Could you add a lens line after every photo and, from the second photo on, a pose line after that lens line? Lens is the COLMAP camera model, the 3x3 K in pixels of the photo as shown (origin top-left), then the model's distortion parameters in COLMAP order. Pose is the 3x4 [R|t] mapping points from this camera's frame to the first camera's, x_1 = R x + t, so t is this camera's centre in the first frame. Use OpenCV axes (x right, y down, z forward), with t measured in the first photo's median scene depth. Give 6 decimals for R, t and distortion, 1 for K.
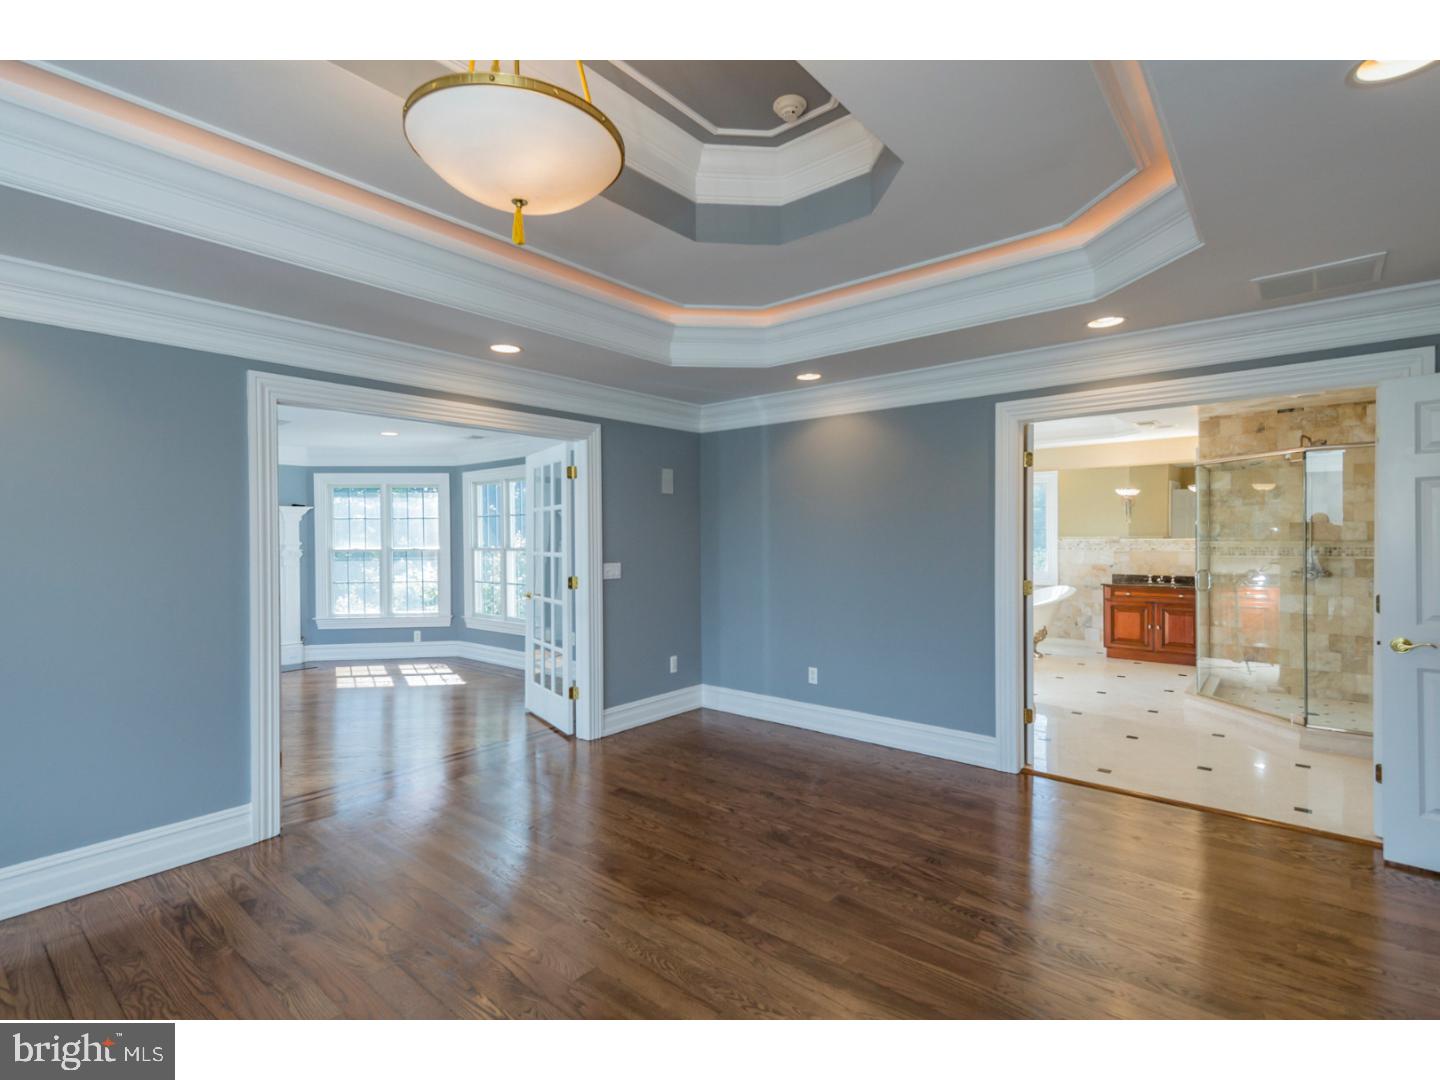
lens RADIAL K [[698.6, 0, 733.3], [0, 698.6, 529.8], [0, 0, 1]] dist [0.021553, -0.001660]
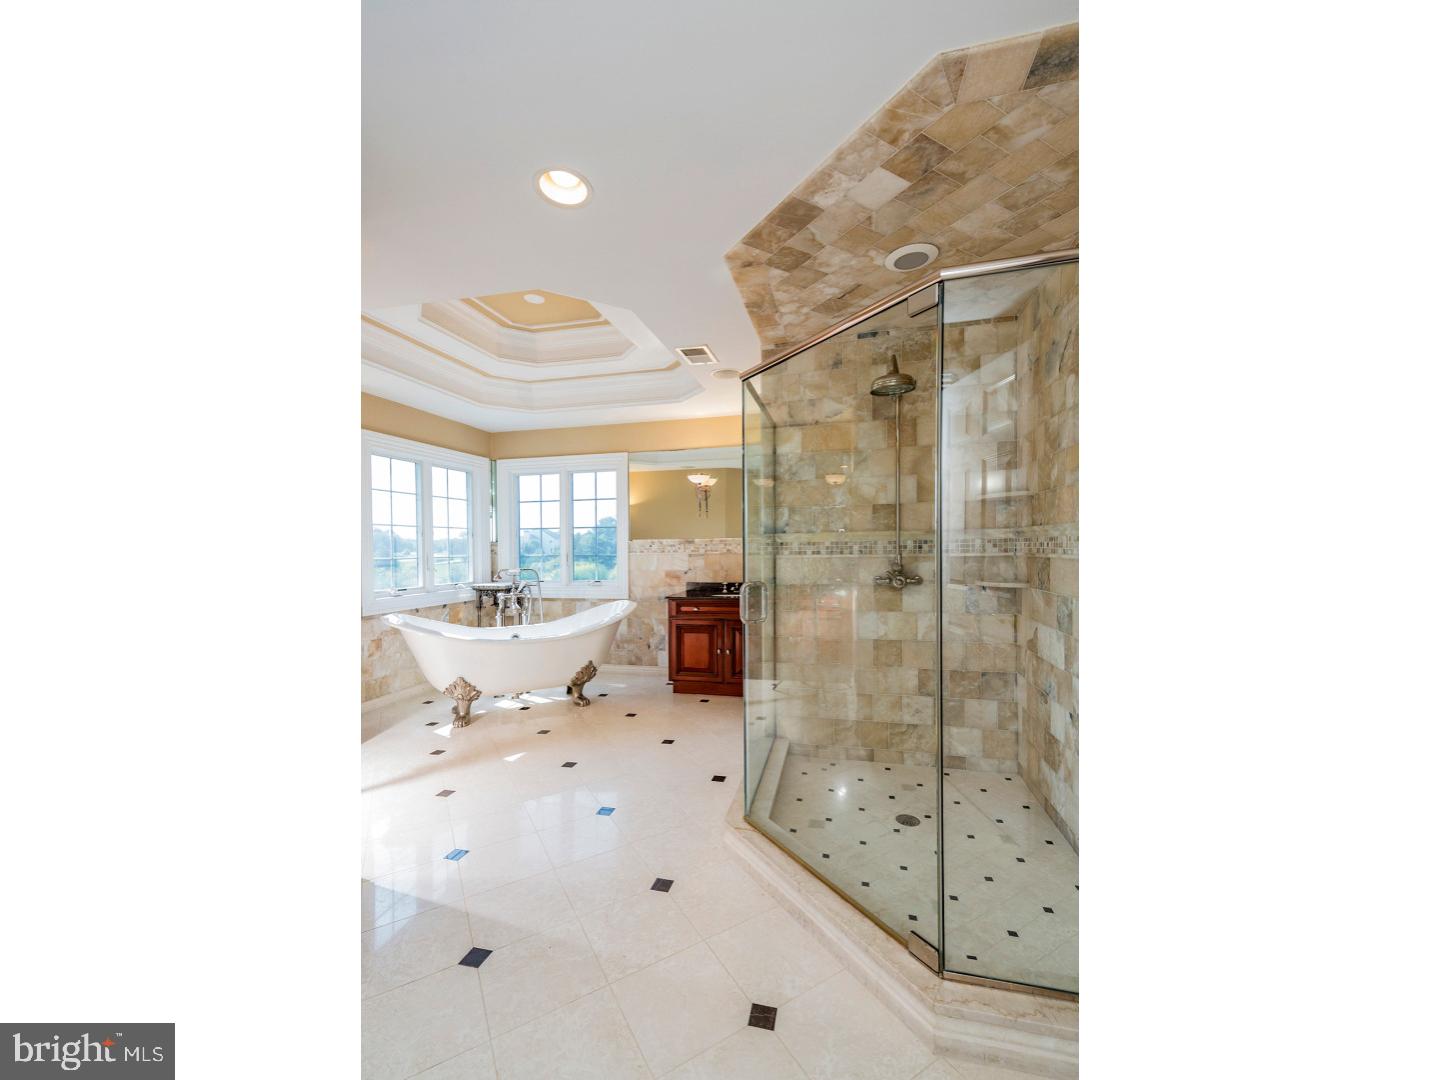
lens RADIAL K [[516.7, 0, 737.0], [0, 516.7, 543.6], [0, 0, 1]] dist [0.017674, 0.000037]
pose [[0.891563, 0.000924, 0.452896, 0.412811], [0.000845, 0.999993, -0.003704, 0.026342], [-0.452896, 0.003685, 0.891556, 0.569339]]
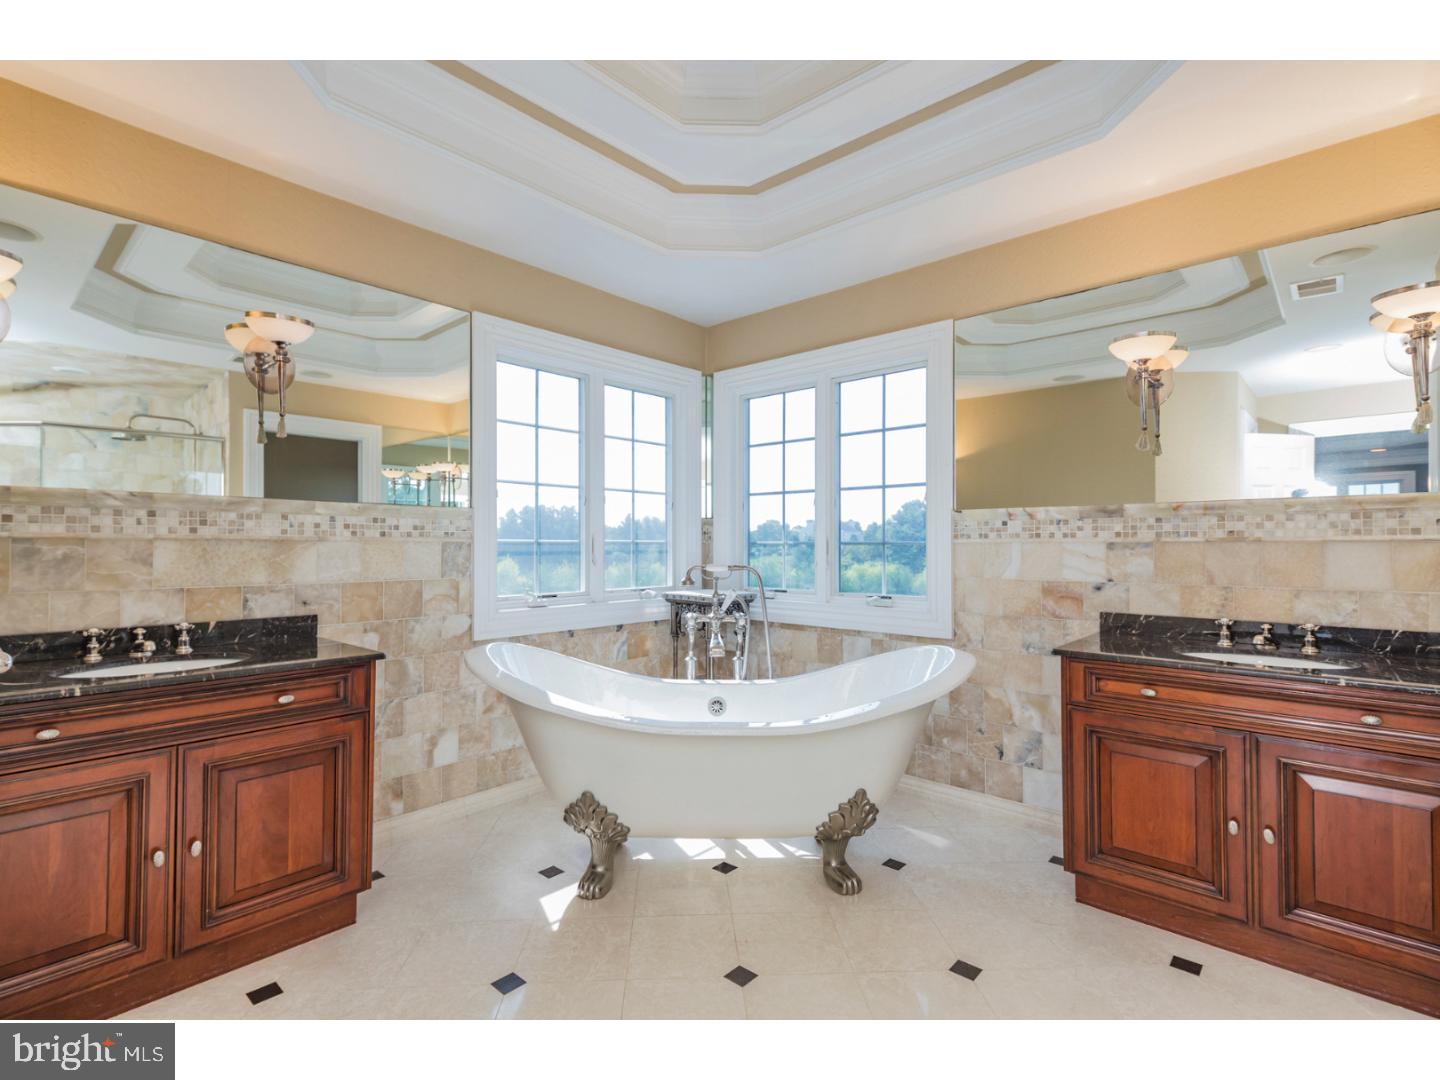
lens RADIAL K [[698.6, 0, 725.6], [0, 698.6, 525.4], [0, 0, 1]] dist [0.021553, -0.001660]
pose [[0.999290, 0.011512, -0.035876, 0.481339], [-0.012294, 0.999690, -0.021669, 0.040566], [0.035616, 0.022095, 0.999121, 0.852837]]
